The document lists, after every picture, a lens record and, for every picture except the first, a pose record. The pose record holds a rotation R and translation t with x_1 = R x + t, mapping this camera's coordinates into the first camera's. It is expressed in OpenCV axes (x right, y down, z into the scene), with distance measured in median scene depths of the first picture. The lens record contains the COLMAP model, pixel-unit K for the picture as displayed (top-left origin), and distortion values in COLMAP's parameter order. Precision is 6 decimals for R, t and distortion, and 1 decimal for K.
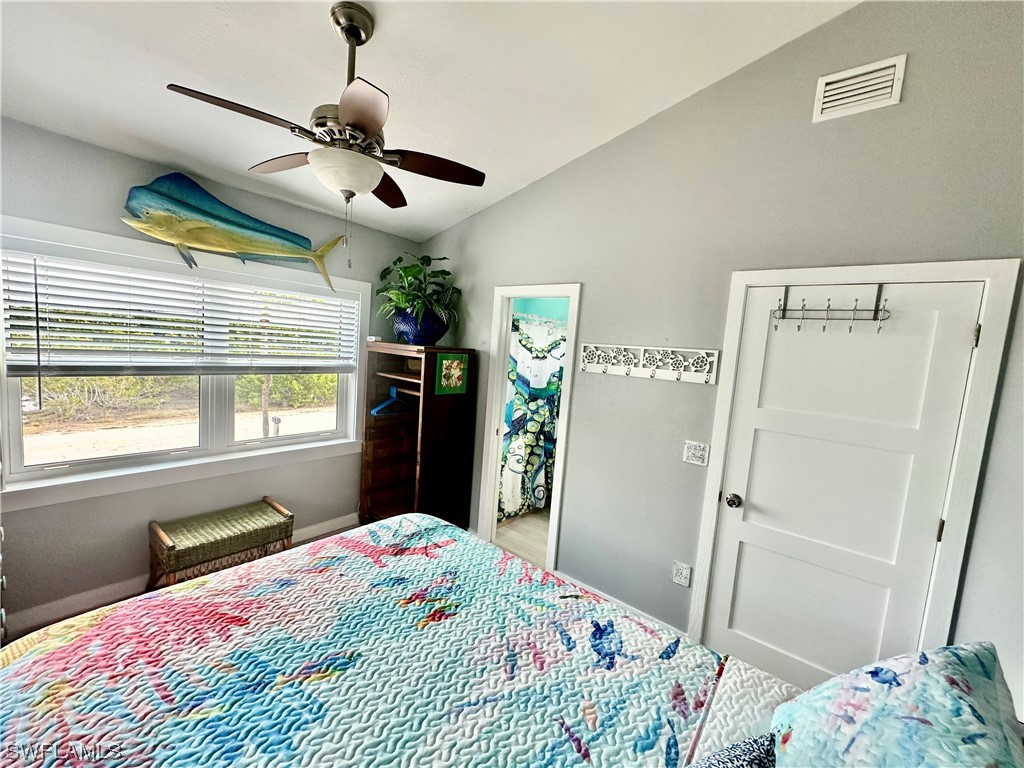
lens RADIAL K [[408.1, 0, 512.7], [0, 408.1, 384.6], [0, 0, 1]] dist [-0.003119, 0.000743]
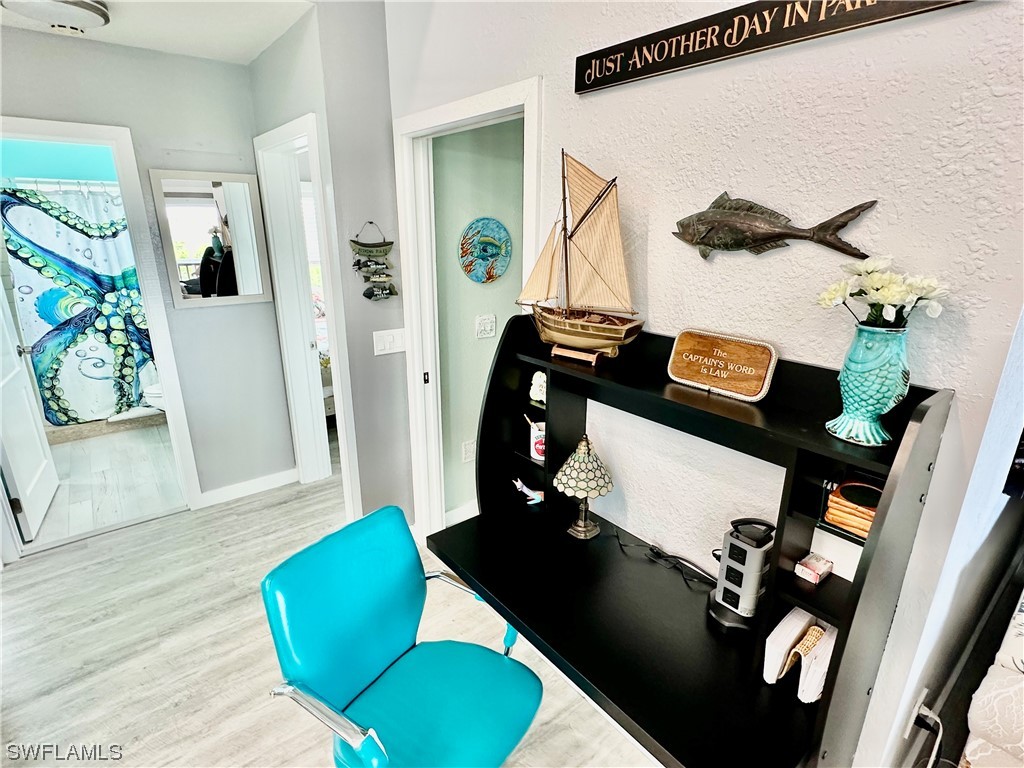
lens RADIAL K [[523.5, 0, 512.0], [0, 523.5, 388.5], [0, 0, 1]] dist [-0.001066, -0.000118]
pose [[0.964784, -0.126469, 0.230647, 0.953894], [0.072317, 0.970574, 0.229689, 0.077240], [-0.252909, -0.204920, 0.945539, -0.415782]]
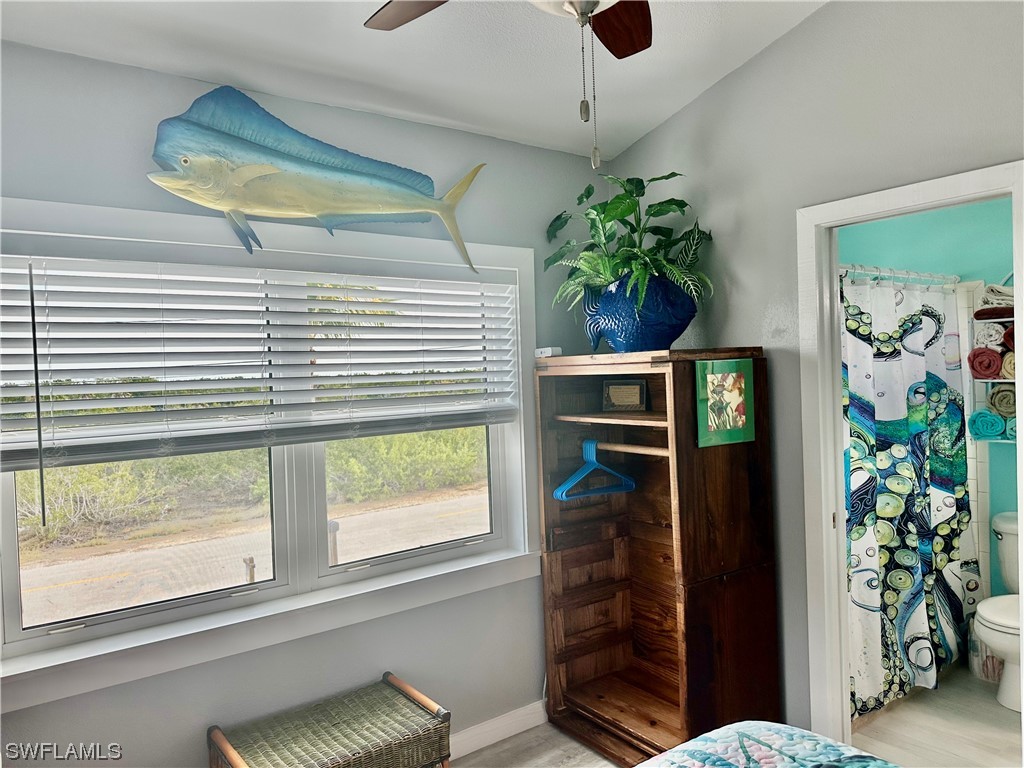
lens RADIAL K [[717.9, 0, 512.0], [0, 717.9, 384.0], [0, 0, 1]] dist [0.091328, -0.132406]
pose [[0.961621, -0.106642, -0.252811, -0.227756], [0.085436, 0.991951, -0.093457, 0.013917], [0.260742, 0.068271, 0.962992, 0.160165]]
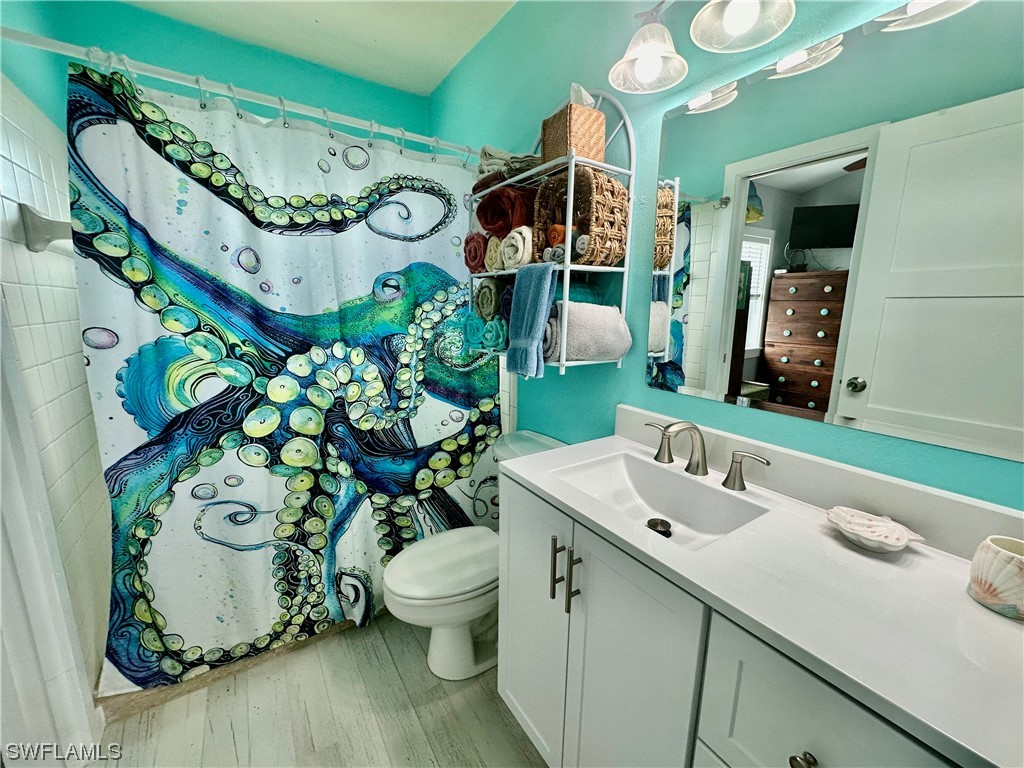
lens RADIAL K [[408.1, 0, 512.7], [0, 408.1, 384.6], [0, 0, 1]] dist [-0.003119, 0.000743]
pose [[0.951889, -0.005908, -0.306387, 0.578761], [0.031228, 0.996480, 0.077802, 0.079138], [0.304849, -0.083627, 0.948722, 1.197672]]
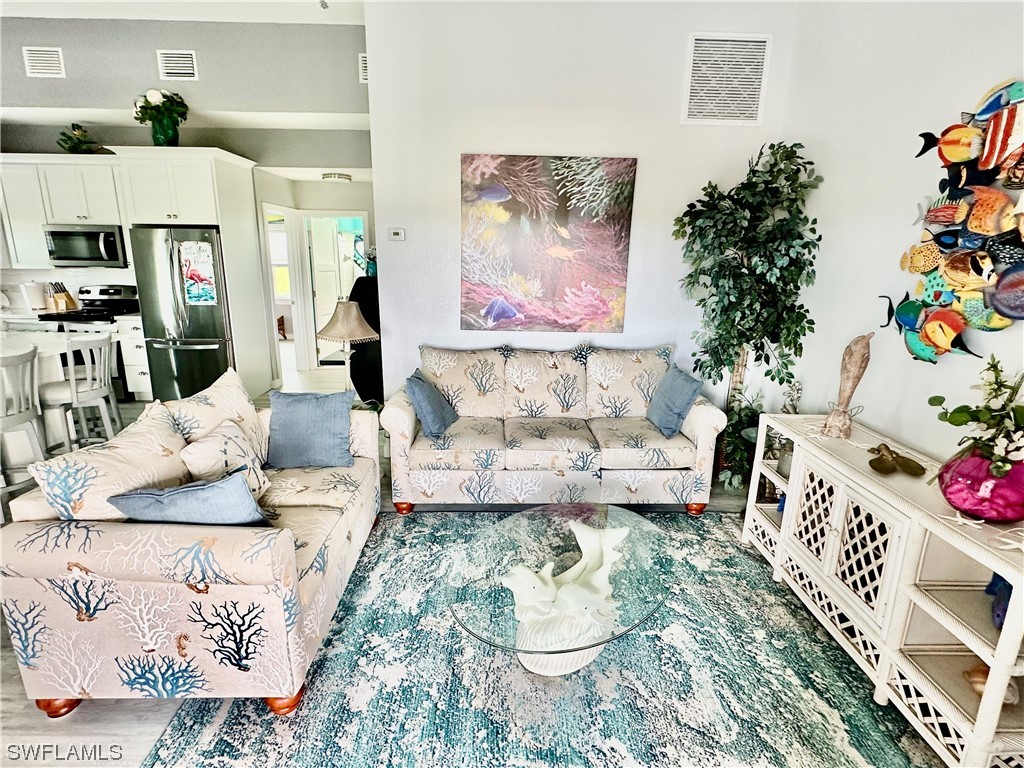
lens RADIAL K [[528.1, 0, 513.6], [0, 528.1, 388.1], [0, 0, 1]] dist [-0.008414, 0.000822]
pose [[0.921334, 0.053008, -0.385142, 2.424647], [-0.001557, 0.991156, 0.132692, 0.323093], [0.388770, -0.121654, 0.913268, -1.534494]]
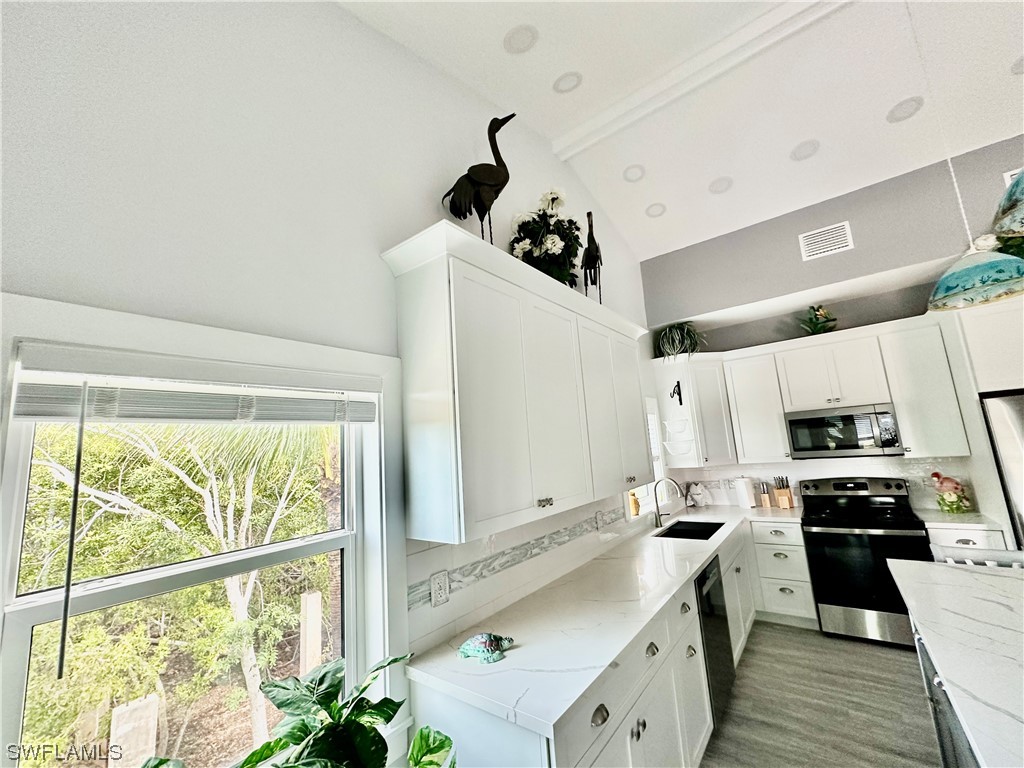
lens RADIAL K [[408.1, 0, 512.7], [0, 408.1, 384.6], [0, 0, 1]] dist [-0.003119, 0.000743]
pose [[0.475134, -0.228335, -0.849771, 0.481925], [0.013321, 0.967500, -0.252520, 0.204210], [0.879812, 0.108661, 0.462734, -1.864180]]
